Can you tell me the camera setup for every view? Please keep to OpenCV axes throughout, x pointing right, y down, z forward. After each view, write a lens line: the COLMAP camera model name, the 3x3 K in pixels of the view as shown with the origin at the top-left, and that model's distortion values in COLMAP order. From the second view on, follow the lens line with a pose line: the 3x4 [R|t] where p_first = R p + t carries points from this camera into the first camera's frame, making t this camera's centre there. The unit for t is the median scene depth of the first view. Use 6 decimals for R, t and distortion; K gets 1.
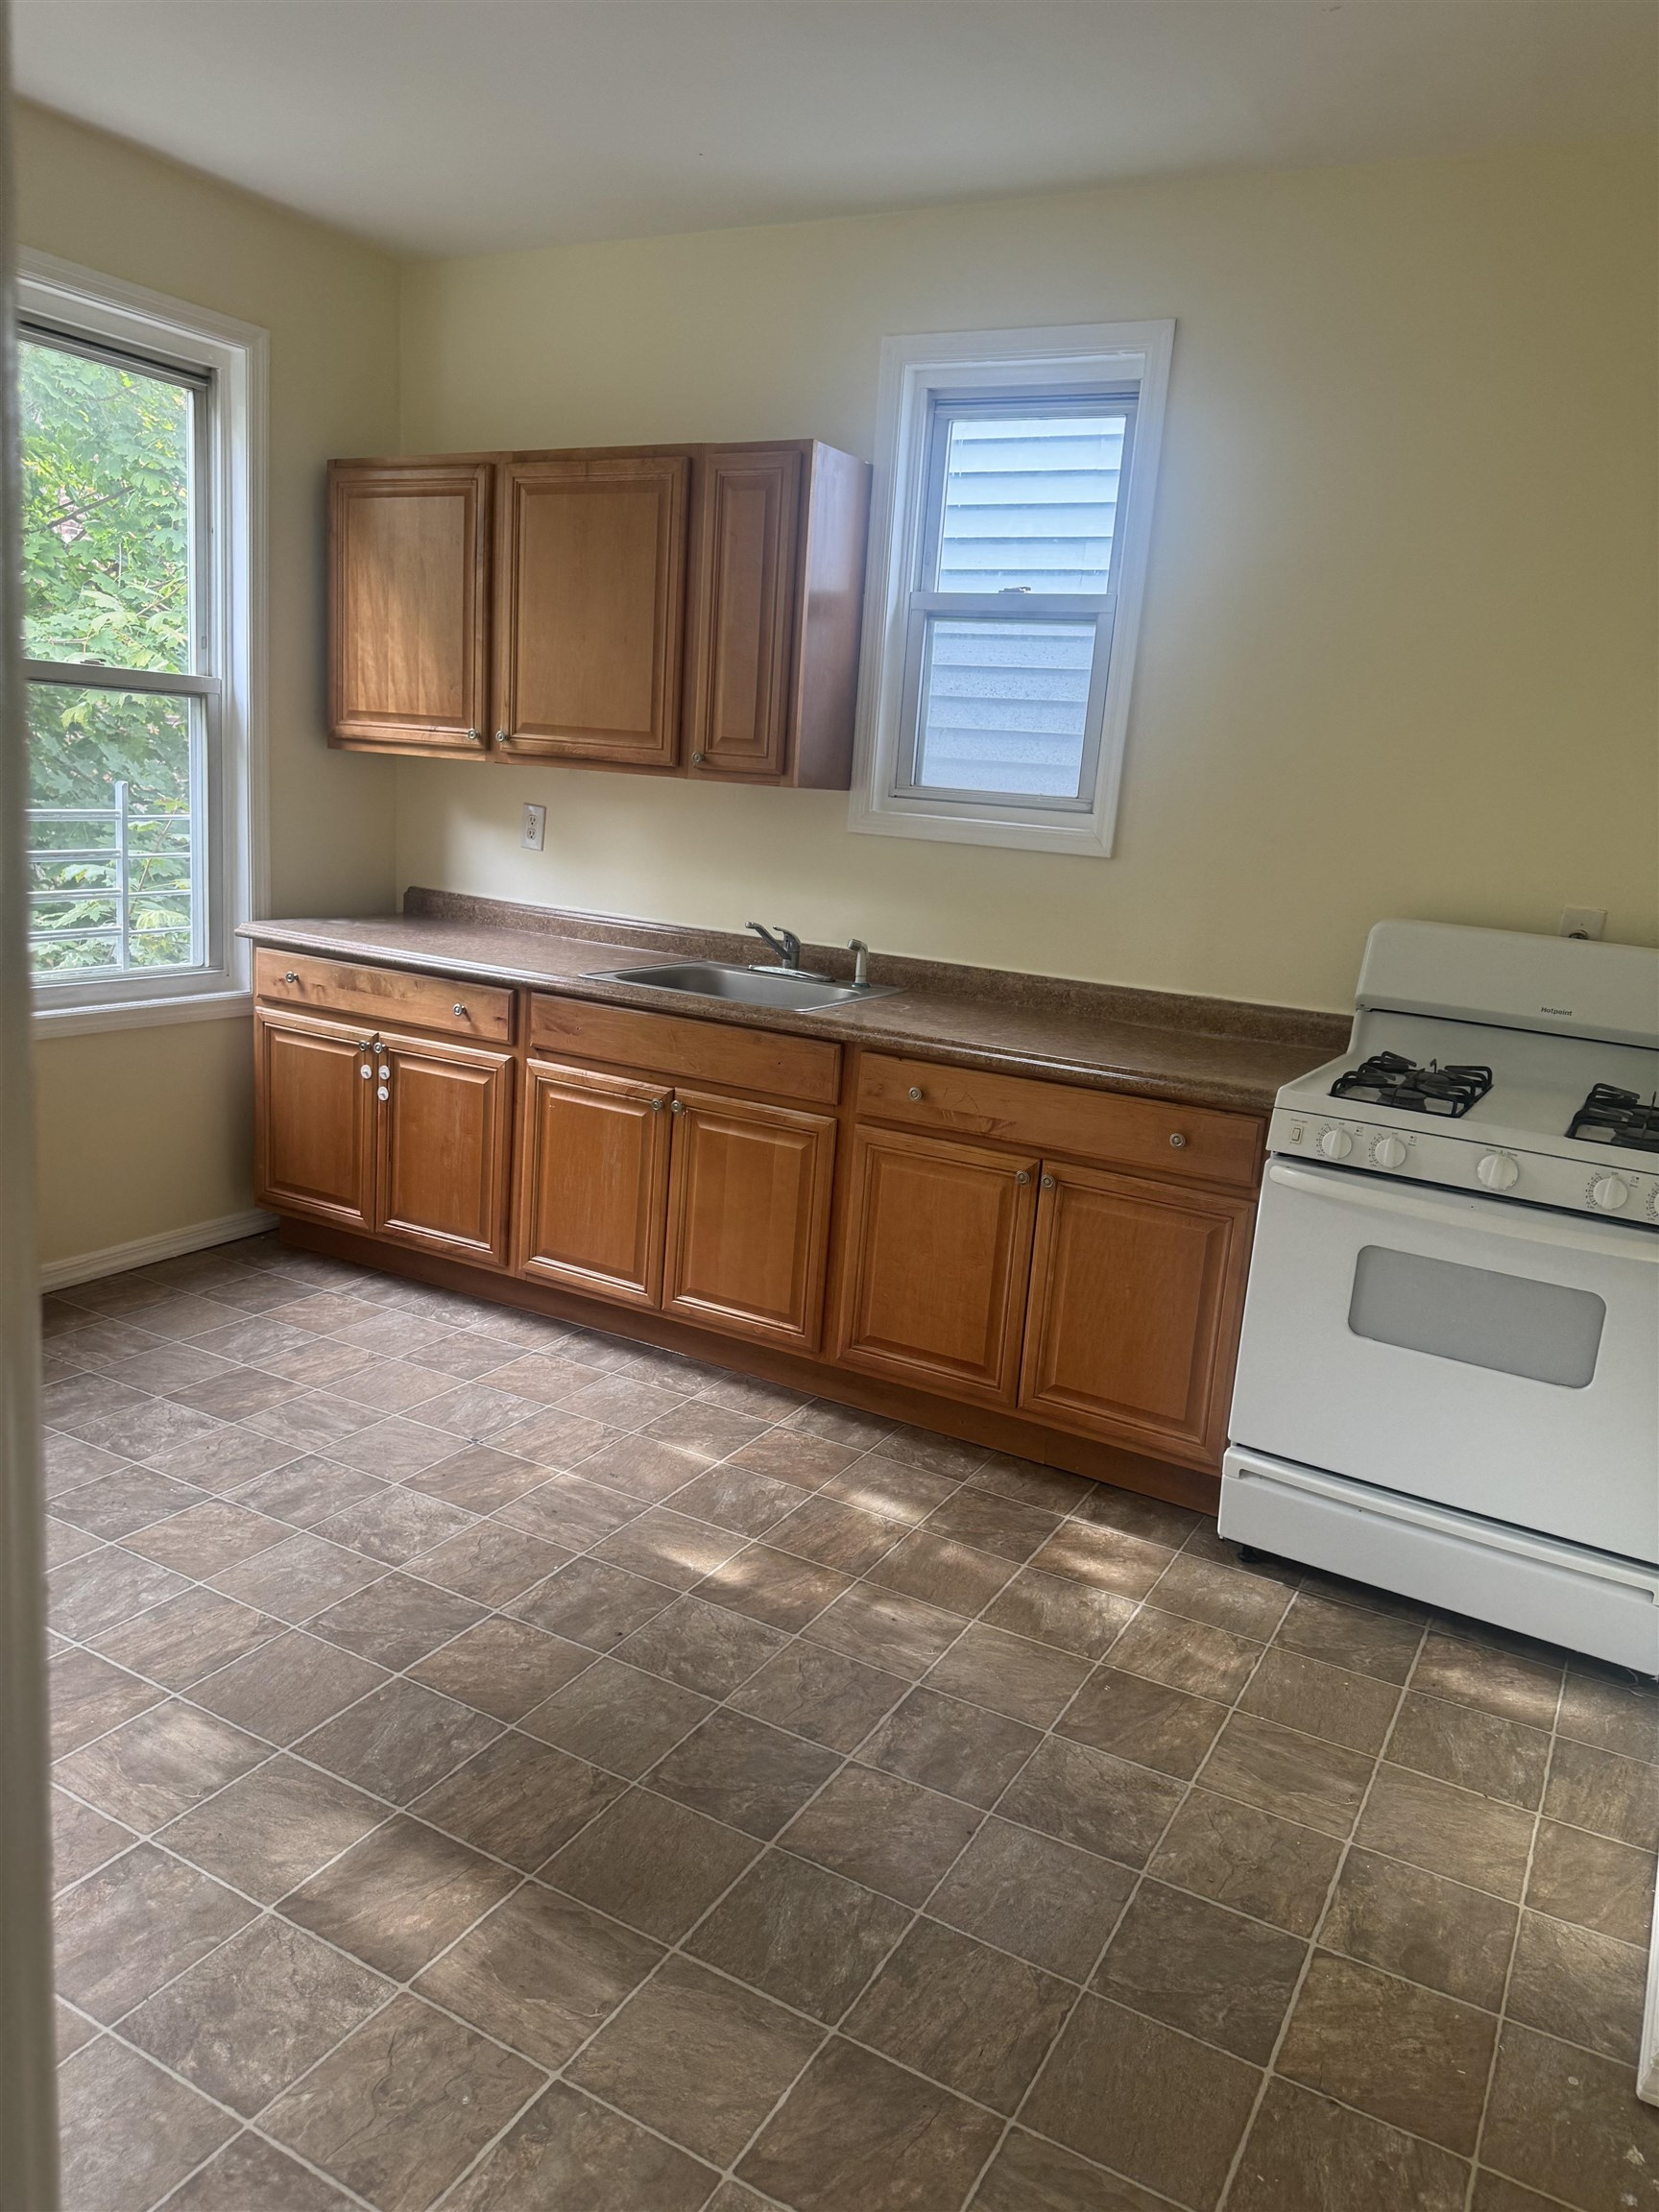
lens RADIAL K [[1575.5, 0, 827.5], [0, 1575.5, 1106.2], [0, 0, 1]] dist [-0.023413, 0.001740]
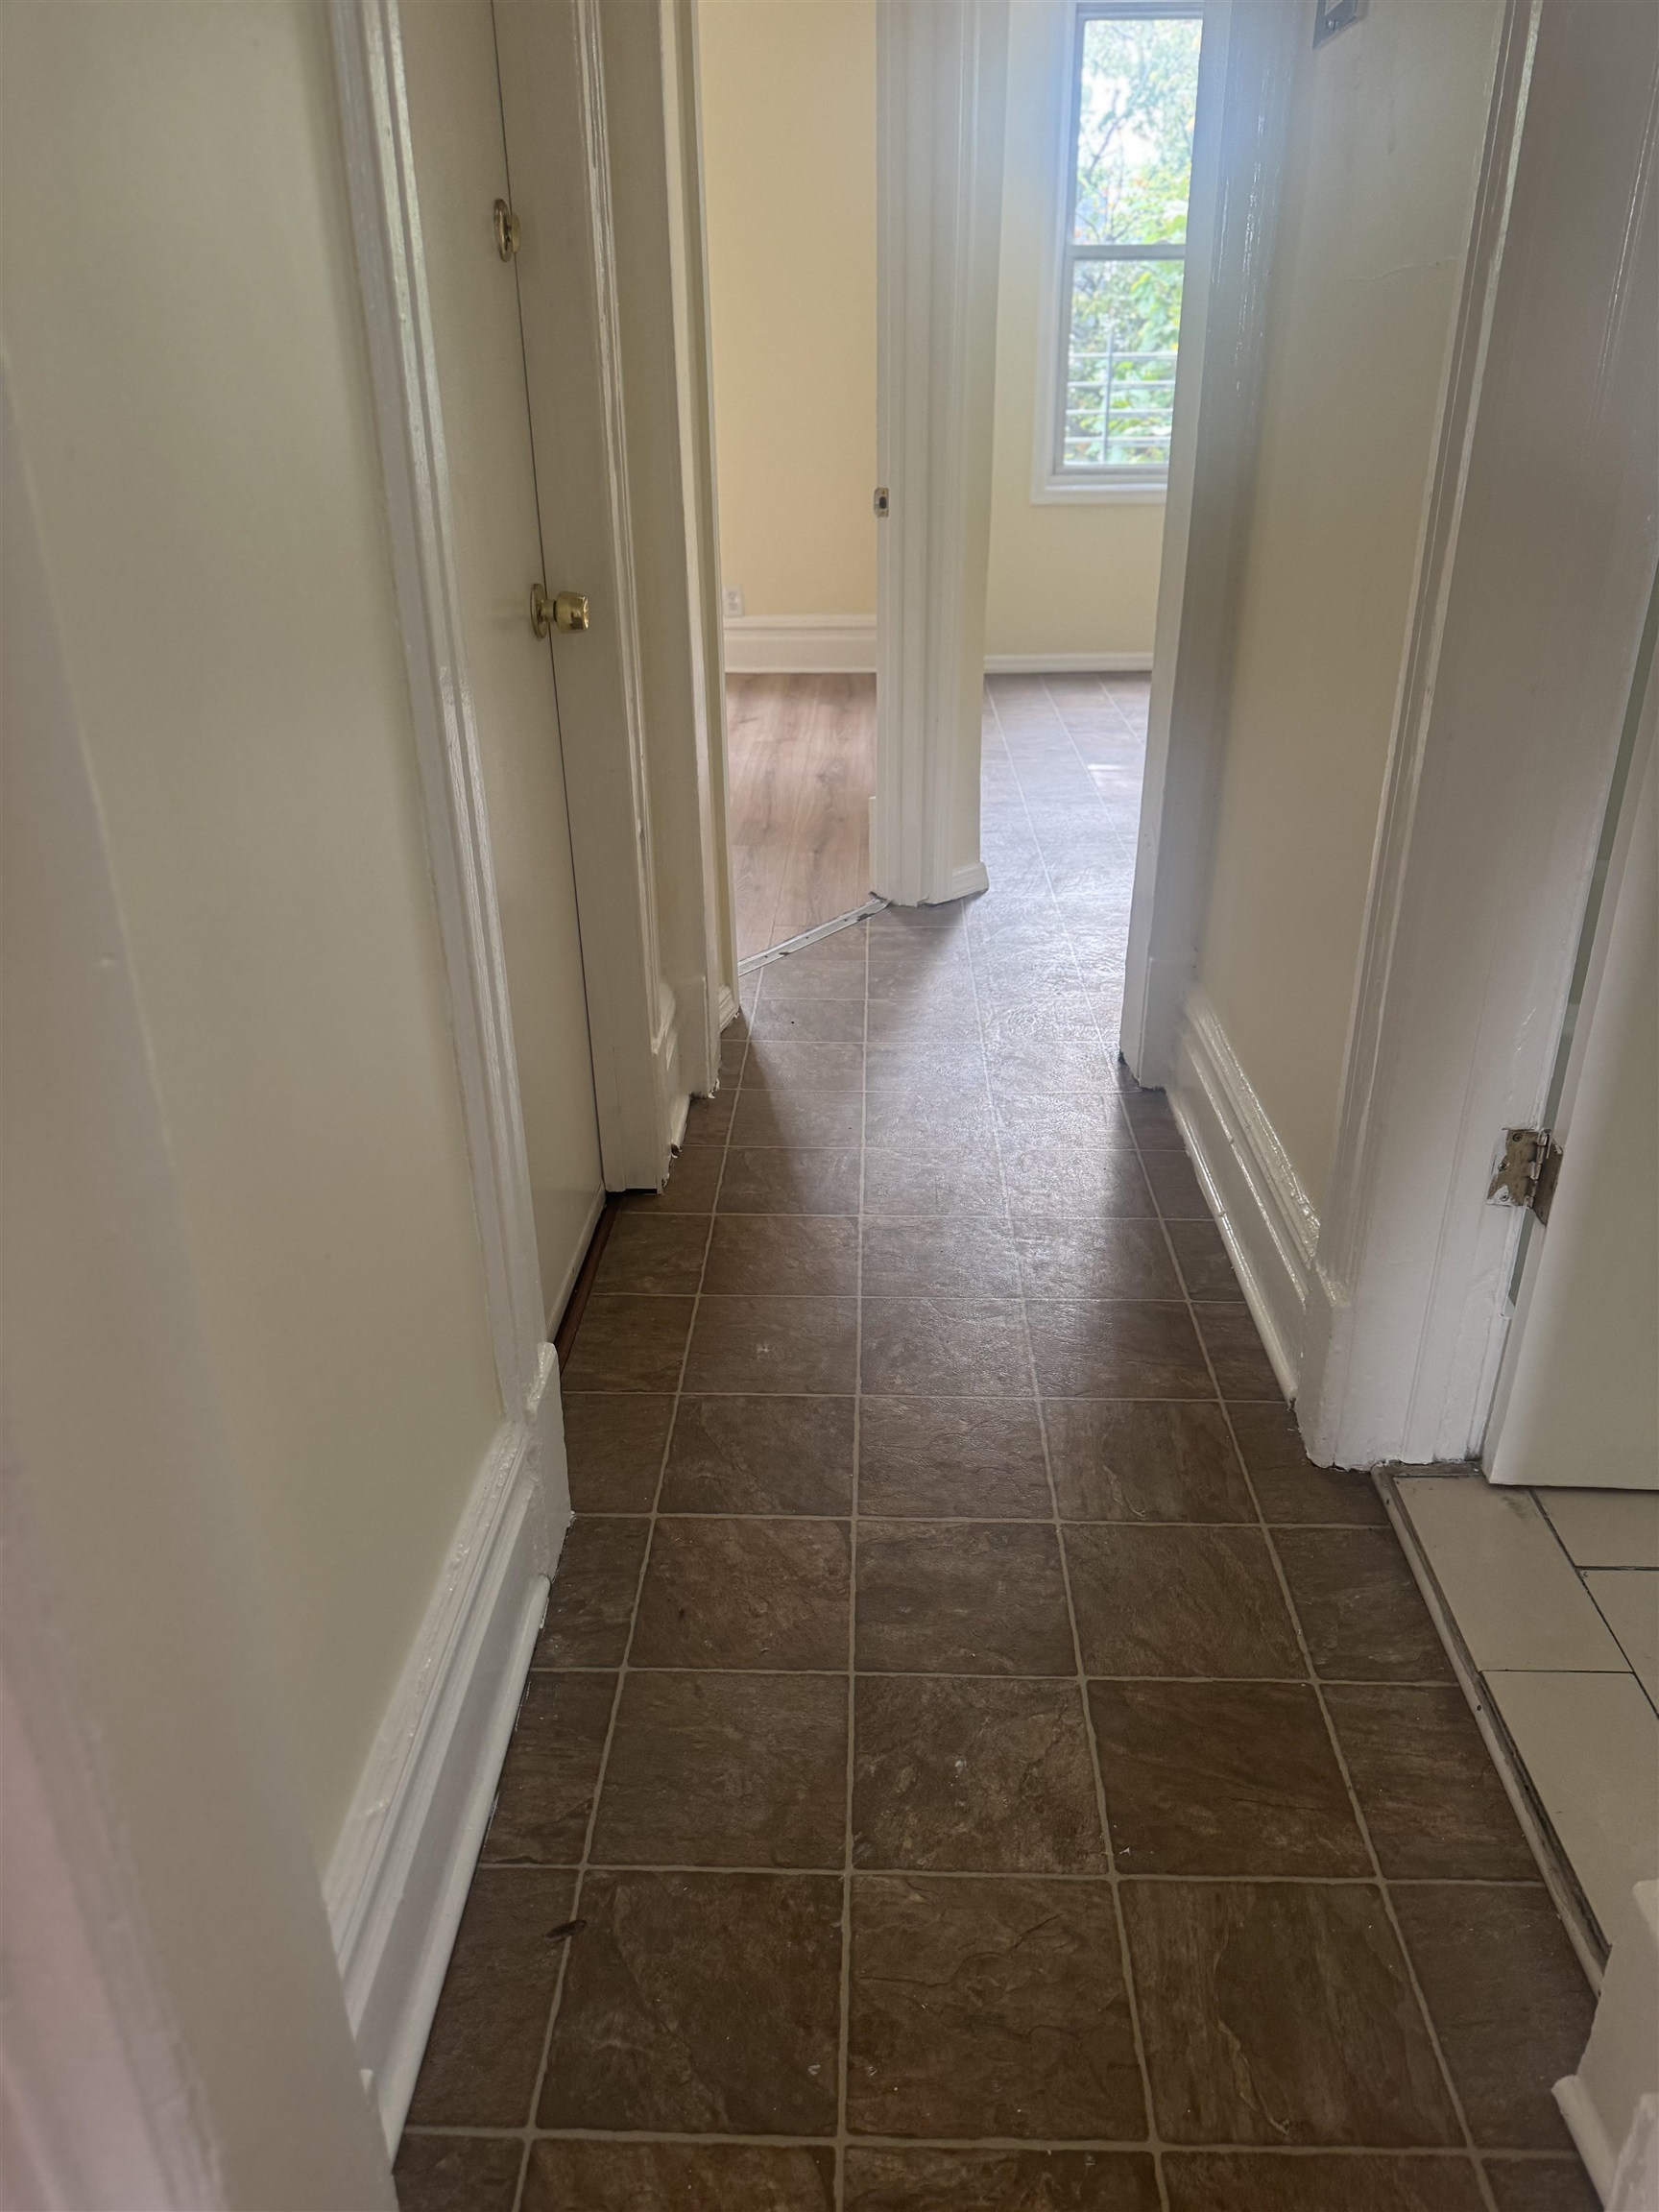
lens RADIAL K [[1575.5, 0, 836.2], [0, 1575.5, 1102.8], [0, 0, 1]] dist [-0.023413, 0.001740]
pose [[0.466817, 0.317452, -0.825413, 0.163951], [-0.164831, 0.948228, 0.271466, 0.047684], [0.868857, 0.009329, 0.494975, 0.550331]]
